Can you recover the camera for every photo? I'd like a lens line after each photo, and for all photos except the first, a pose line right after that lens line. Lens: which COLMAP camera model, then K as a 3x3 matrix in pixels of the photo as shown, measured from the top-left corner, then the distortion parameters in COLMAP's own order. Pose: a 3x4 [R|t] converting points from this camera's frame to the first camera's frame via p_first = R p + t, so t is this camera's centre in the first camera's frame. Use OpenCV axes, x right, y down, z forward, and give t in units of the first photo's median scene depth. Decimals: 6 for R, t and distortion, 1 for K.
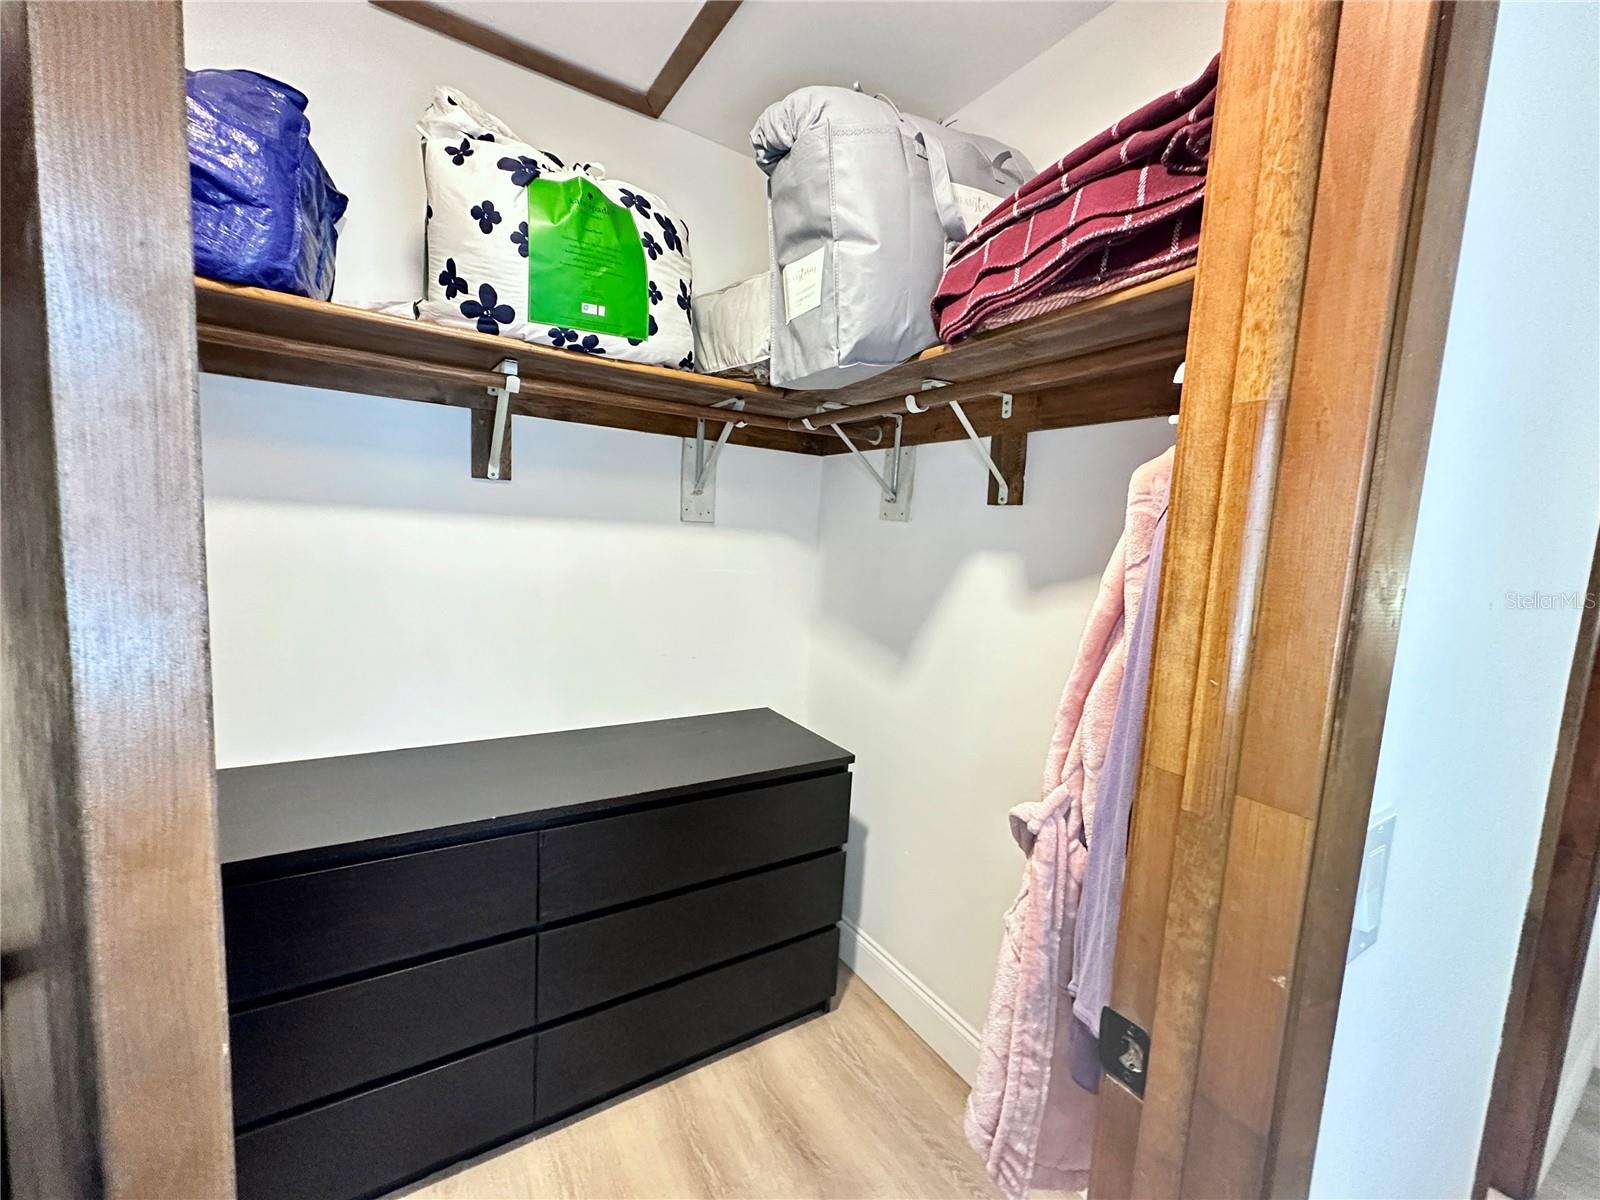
lens RADIAL K [[639.5, 0, 800.0], [0, 639.5, 600.6], [0, 0, 1]] dist [-0.003657, 0.001234]
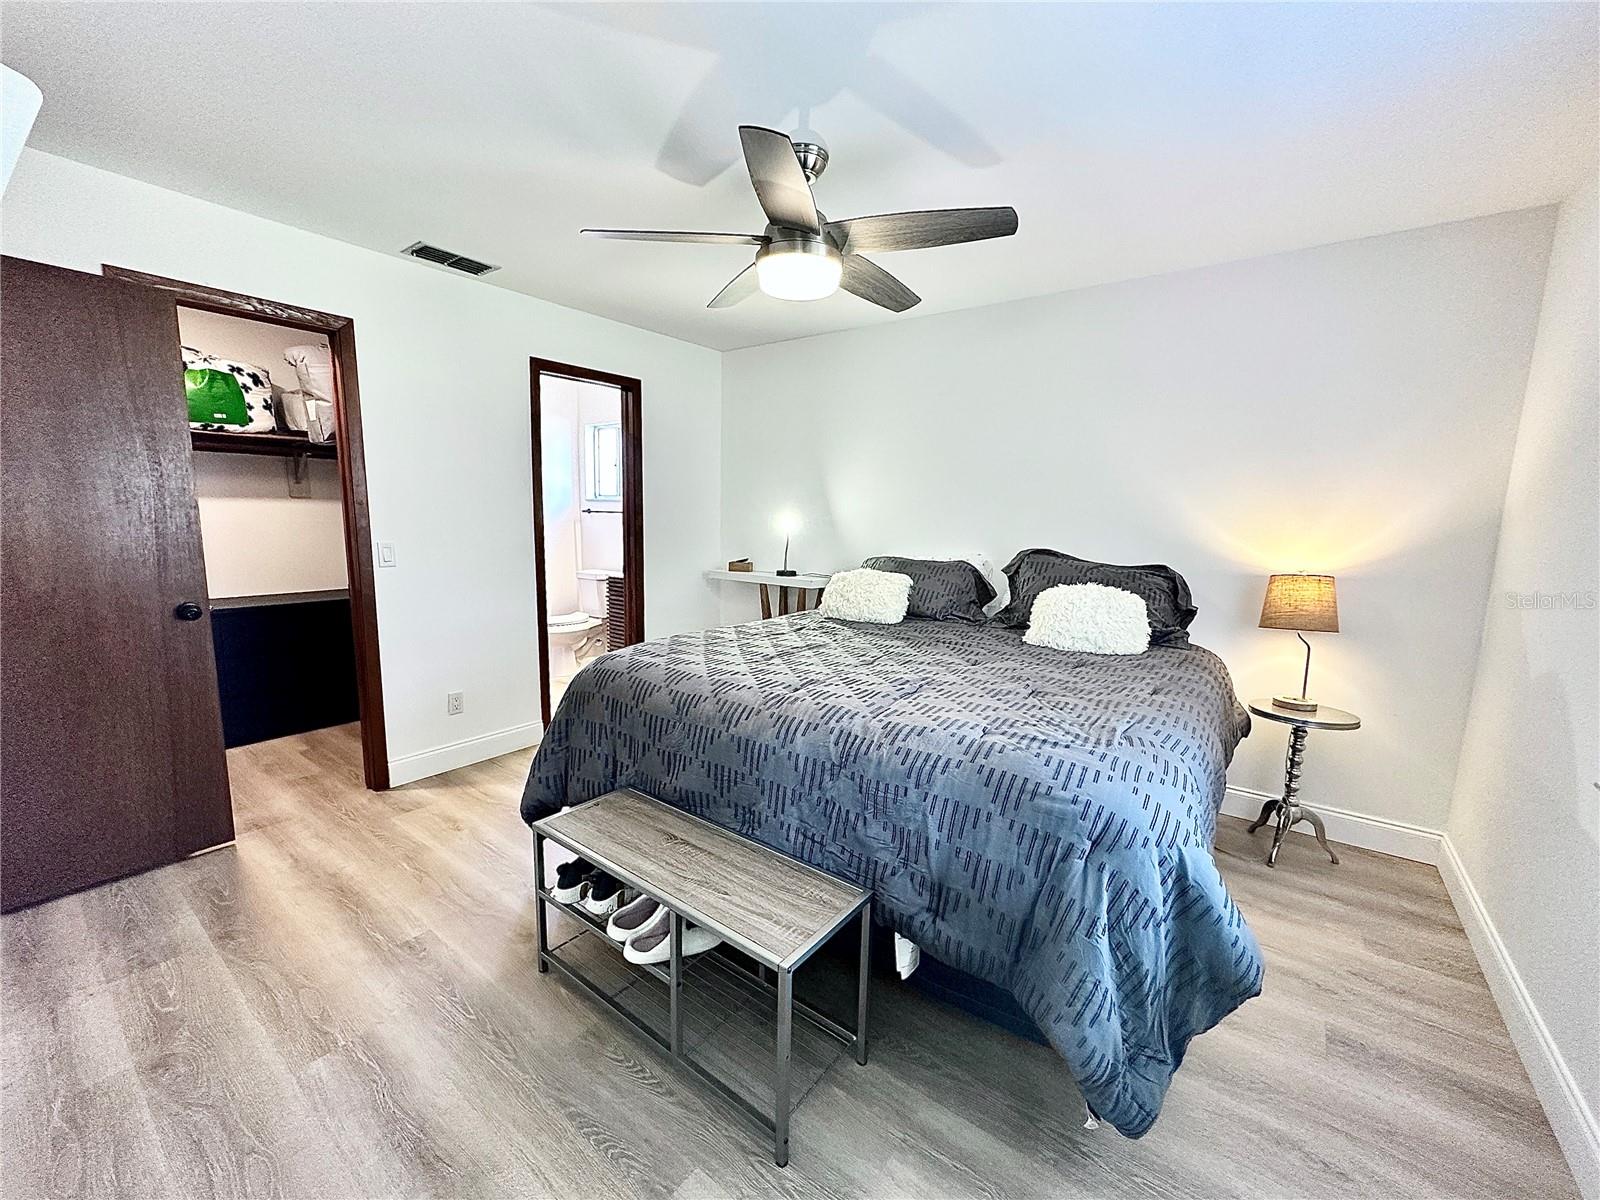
lens RADIAL K [[639.5, 0, 797.3], [0, 639.5, 600.5], [0, 0, 1]] dist [-0.003657, 0.001234]
pose [[0.935287, -0.087022, 0.343025, 0.872954], [0.069878, 0.995624, 0.062051, 0.280886], [-0.346924, -0.034066, 0.937274, -2.162857]]
